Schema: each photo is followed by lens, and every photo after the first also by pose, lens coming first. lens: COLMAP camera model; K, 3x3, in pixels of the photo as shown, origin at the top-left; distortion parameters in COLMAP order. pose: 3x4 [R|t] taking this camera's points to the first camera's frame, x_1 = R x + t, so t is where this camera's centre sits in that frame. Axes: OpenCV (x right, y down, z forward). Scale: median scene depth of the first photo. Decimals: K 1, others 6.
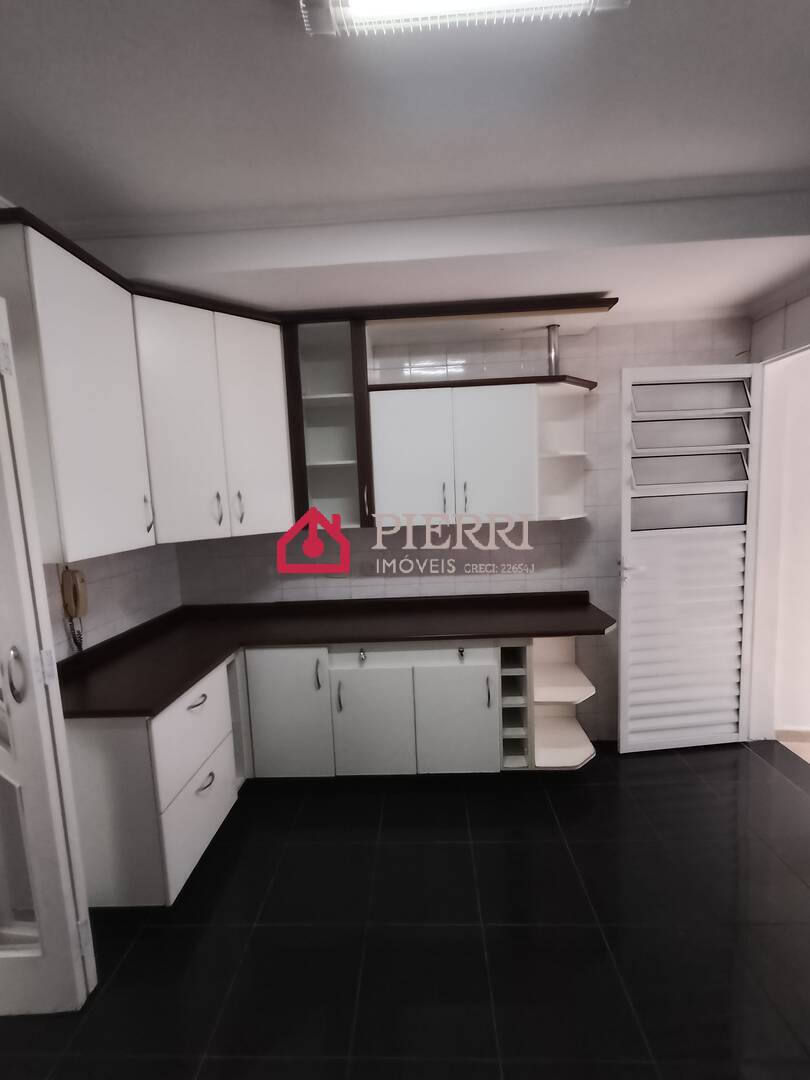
lens RADIAL K [[494.0, 0, 401.5], [0, 494.0, 546.5], [0, 0, 1]] dist [0.003297, 0.000097]
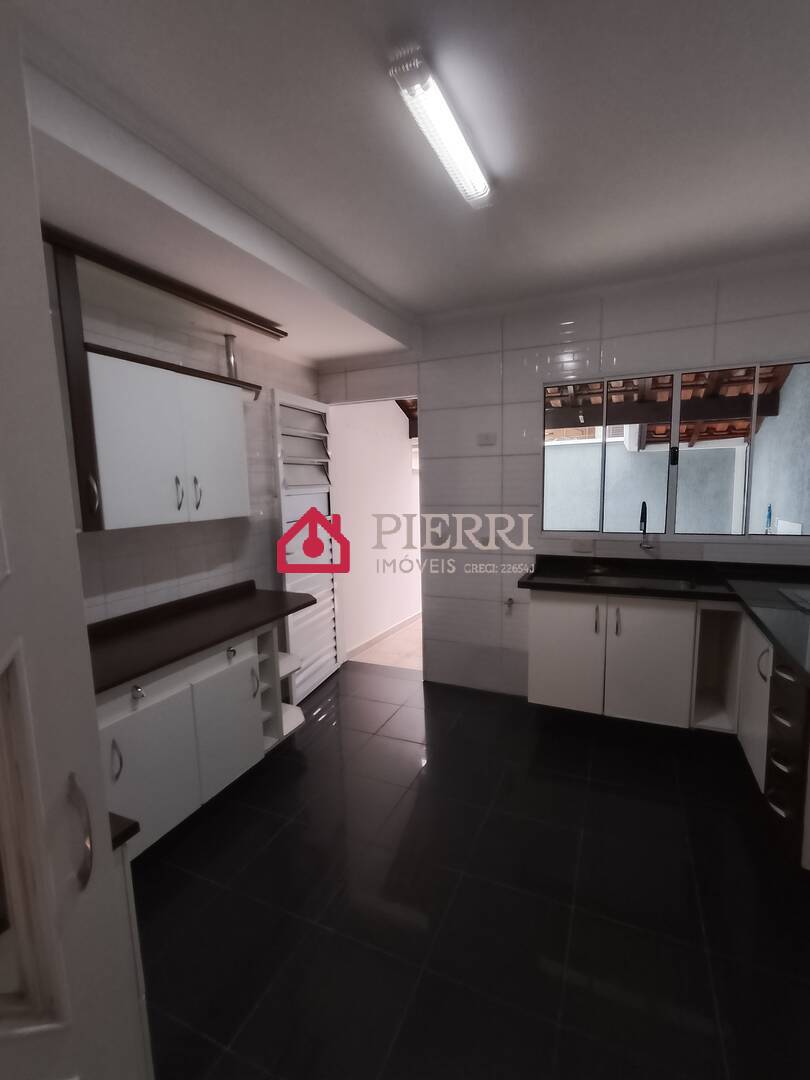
lens RADIAL K [[488.2, 0, 408.9], [0, 488.2, 543.7], [0, 0, 1]] dist [0.001868, 0.000568]
pose [[0.374032, -0.084458, 0.923562, -0.561925], [0.113005, 0.992575, 0.045003, -0.000353], [-0.920505, 0.087534, 0.380799, 0.273348]]
